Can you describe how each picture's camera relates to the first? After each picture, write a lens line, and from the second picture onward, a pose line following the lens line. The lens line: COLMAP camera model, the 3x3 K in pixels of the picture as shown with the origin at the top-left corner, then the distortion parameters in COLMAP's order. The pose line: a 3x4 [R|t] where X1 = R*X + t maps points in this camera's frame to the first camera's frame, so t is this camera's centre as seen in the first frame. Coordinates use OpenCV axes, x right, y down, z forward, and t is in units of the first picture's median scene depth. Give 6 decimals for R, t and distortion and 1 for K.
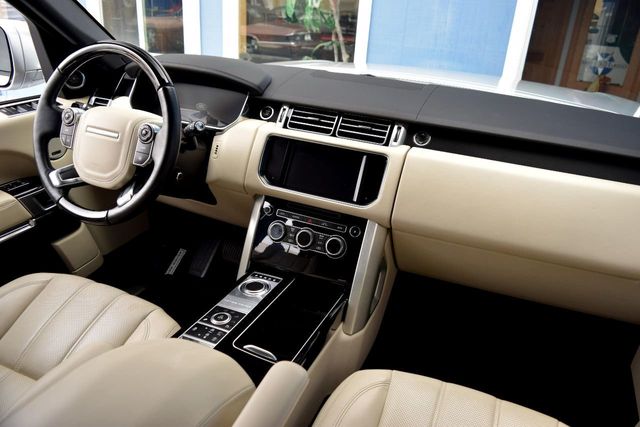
lens RADIAL K [[490.5, 0, 320.0], [0, 490.5, 213.5], [0, 0, 1]] dist [-0.006927, -0.000190]
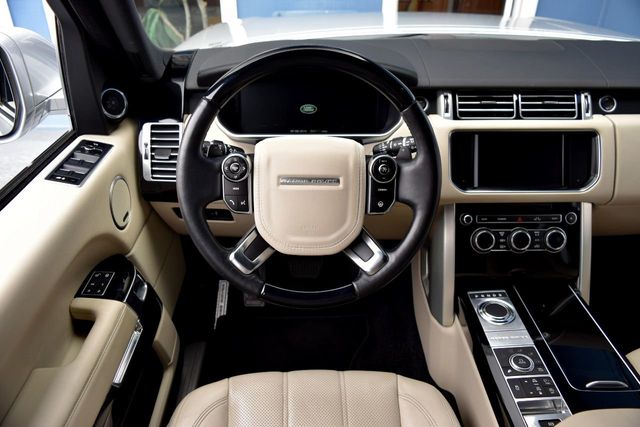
lens RADIAL K [[490.5, 0, 320.0], [0, 490.5, 213.5], [0, 0, 1]] dist [-0.006927, -0.000190]
pose [[0.896992, -0.267017, 0.352288, -0.665348], [0.221756, 0.961224, 0.163929, -0.224210], [-0.382400, -0.068921, 0.921423, 0.329690]]
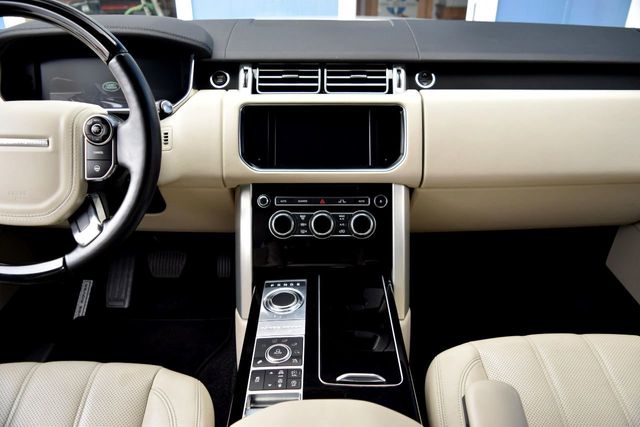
lens RADIAL K [[490.5, 0, 320.0], [0, 490.5, 213.5], [0, 0, 1]] dist [-0.006927, -0.000190]
pose [[0.908451, -0.241325, 0.341291, -0.311555], [0.217763, 0.970188, 0.106372, -0.054180], [-0.356787, -0.022313, 0.933919, 0.248424]]
